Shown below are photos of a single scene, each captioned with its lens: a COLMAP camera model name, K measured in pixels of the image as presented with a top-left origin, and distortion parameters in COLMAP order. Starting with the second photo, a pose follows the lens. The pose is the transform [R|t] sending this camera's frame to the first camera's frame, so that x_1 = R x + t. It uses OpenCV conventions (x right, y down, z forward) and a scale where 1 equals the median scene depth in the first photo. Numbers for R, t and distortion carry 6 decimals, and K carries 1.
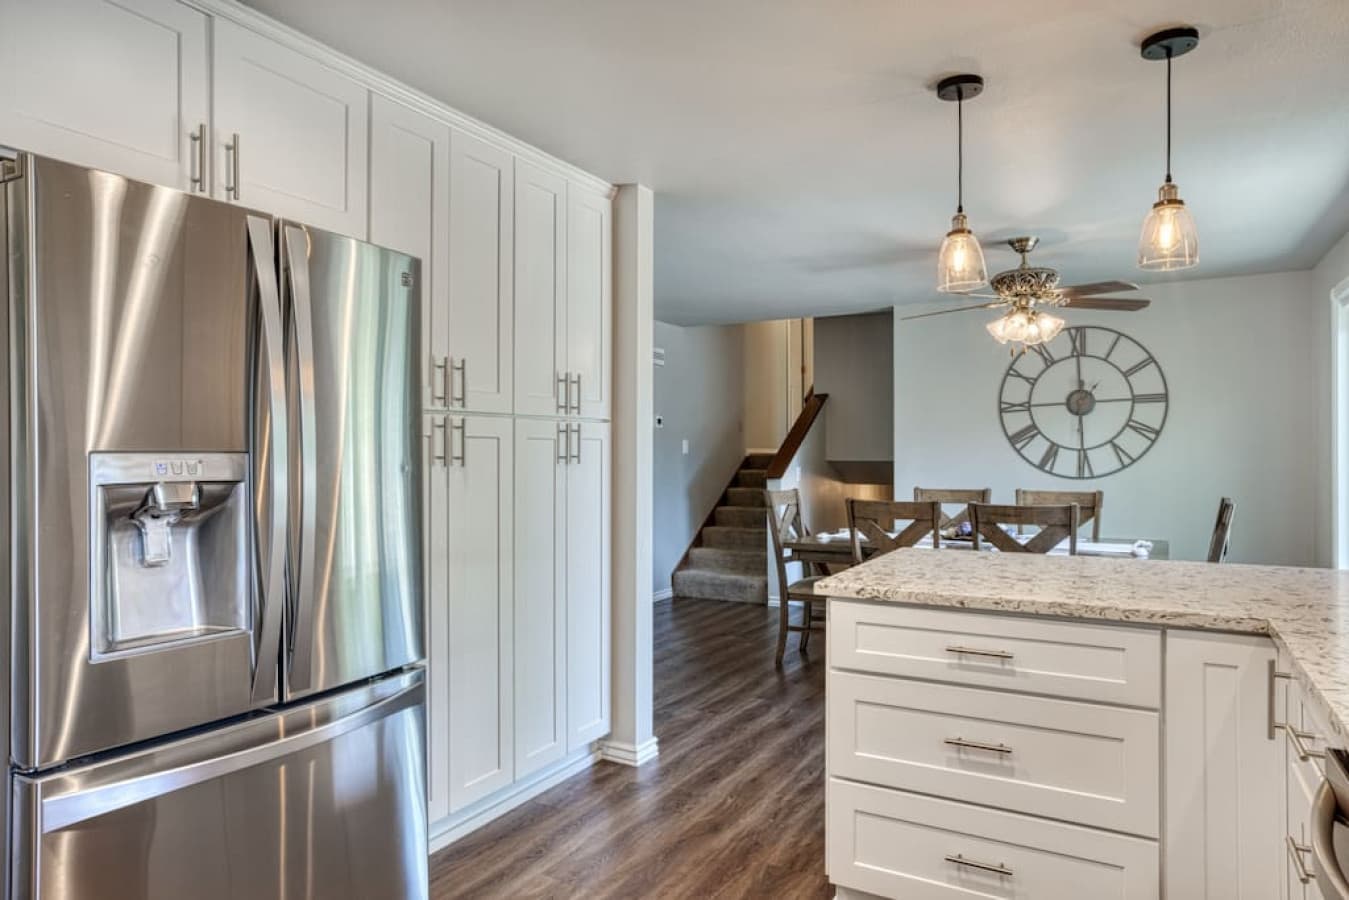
lens RADIAL K [[826.9, 0, 676.3], [0, 826.9, 452.1], [0, 0, 1]] dist [-0.000528, 0.004069]
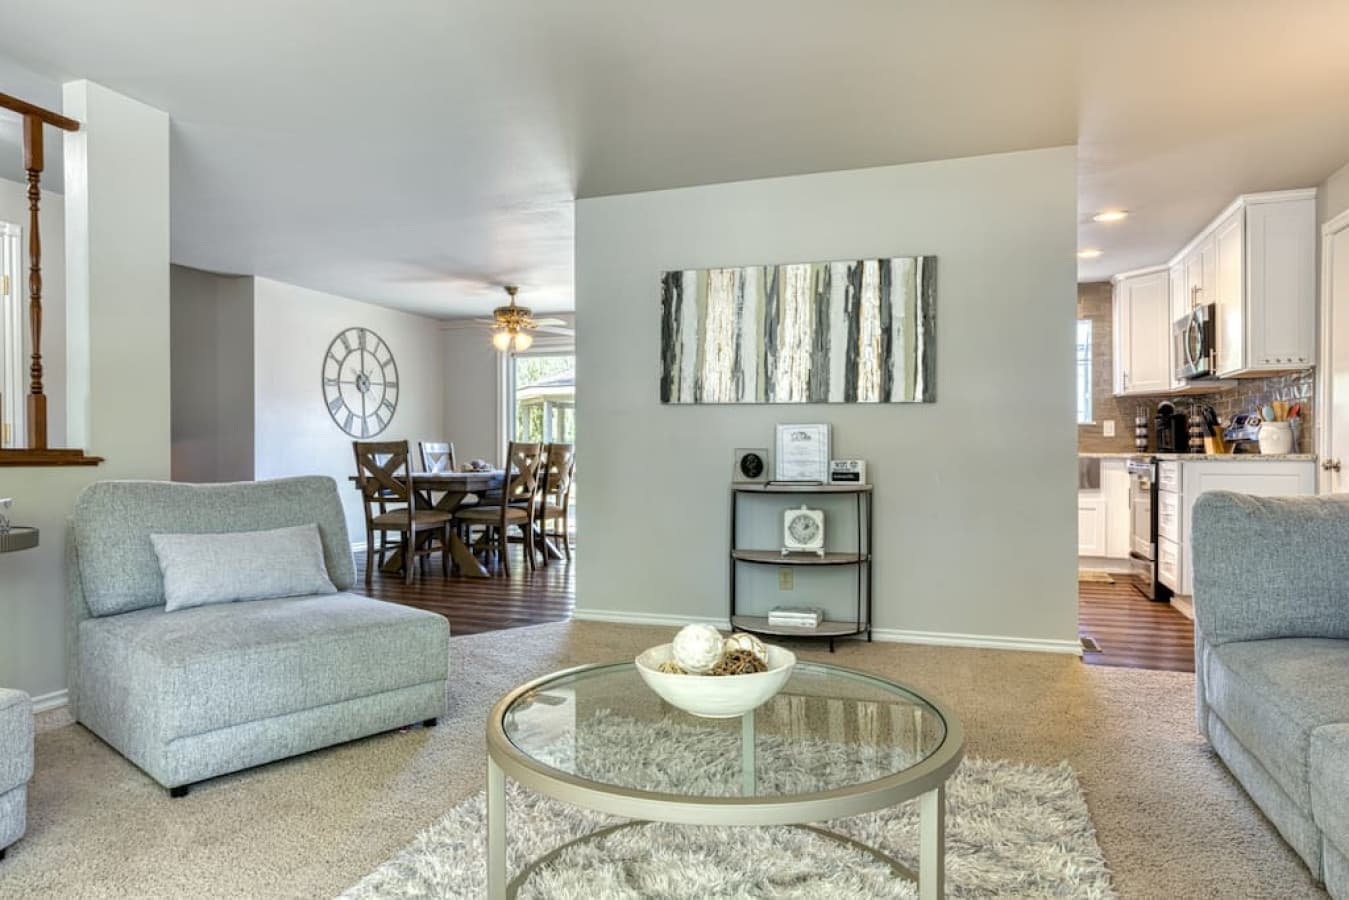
lens RADIAL K [[826.9, 0, 674.5], [0, 826.9, 449.4], [0, 0, 1]] dist [-0.000528, 0.004069]
pose [[-0.177519, 0.000427, 0.984117, -0.965923], [-0.000527, 1.000000, -0.000529, 0.051246], [-0.984117, -0.000613, -0.177519, 0.729621]]
